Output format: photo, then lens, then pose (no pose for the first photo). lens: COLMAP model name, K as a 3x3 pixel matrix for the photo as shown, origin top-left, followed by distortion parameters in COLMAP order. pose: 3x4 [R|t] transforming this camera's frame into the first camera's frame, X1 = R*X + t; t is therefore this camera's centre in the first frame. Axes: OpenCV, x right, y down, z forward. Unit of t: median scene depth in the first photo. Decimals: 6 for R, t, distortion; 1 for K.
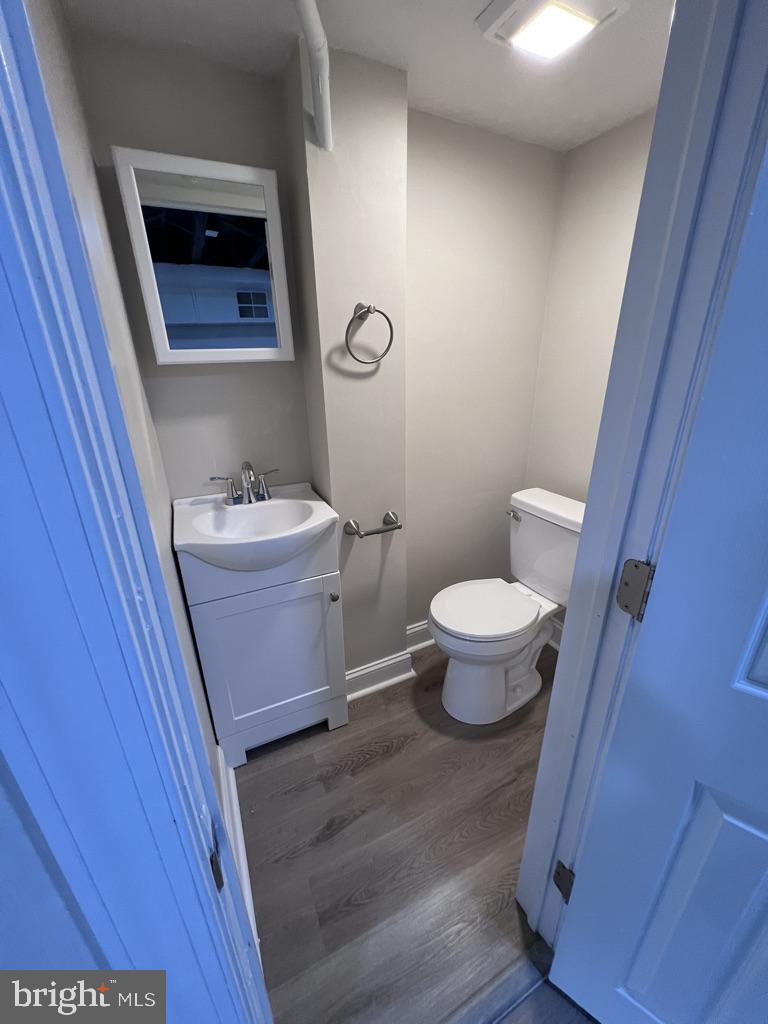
lens RADIAL K [[412.5, 0, 386.2], [0, 412.5, 512.9], [0, 0, 1]] dist [-0.001652, -0.000688]
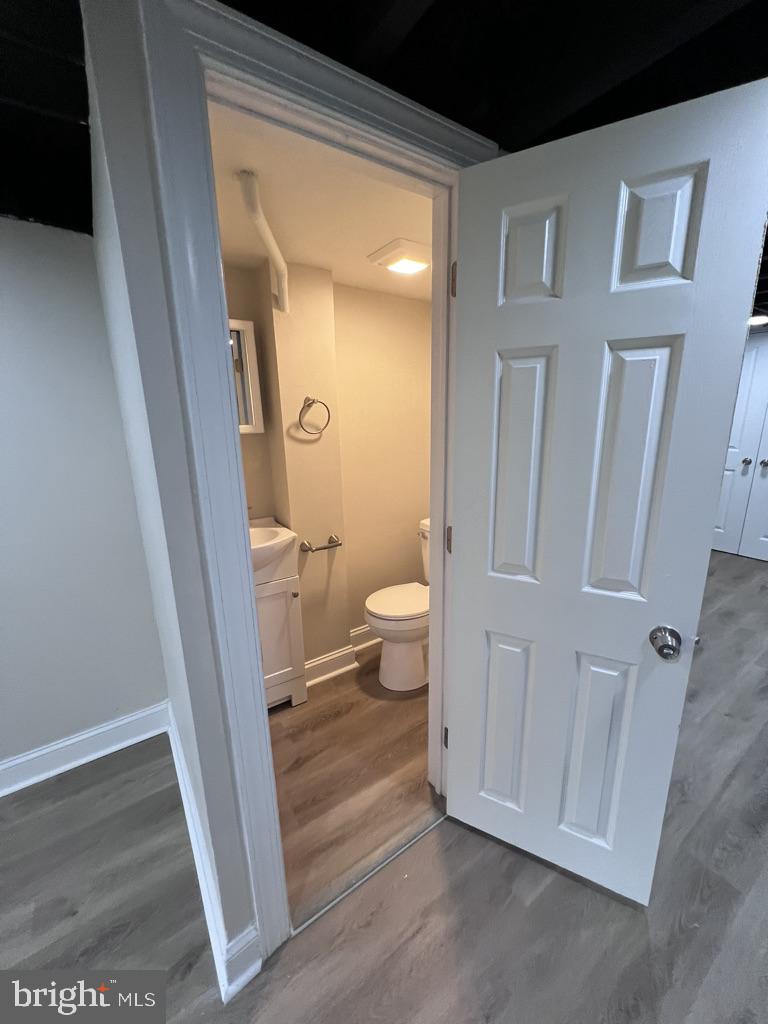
lens RADIAL K [[412.5, 0, 385.6], [0, 412.5, 511.9], [0, 0, 1]] dist [-0.001652, -0.000688]
pose [[0.990276, -0.040009, 0.133243, 0.002925], [0.058594, 0.988609, -0.138632, 0.138018], [-0.126178, 0.145091, 0.981340, -0.448121]]
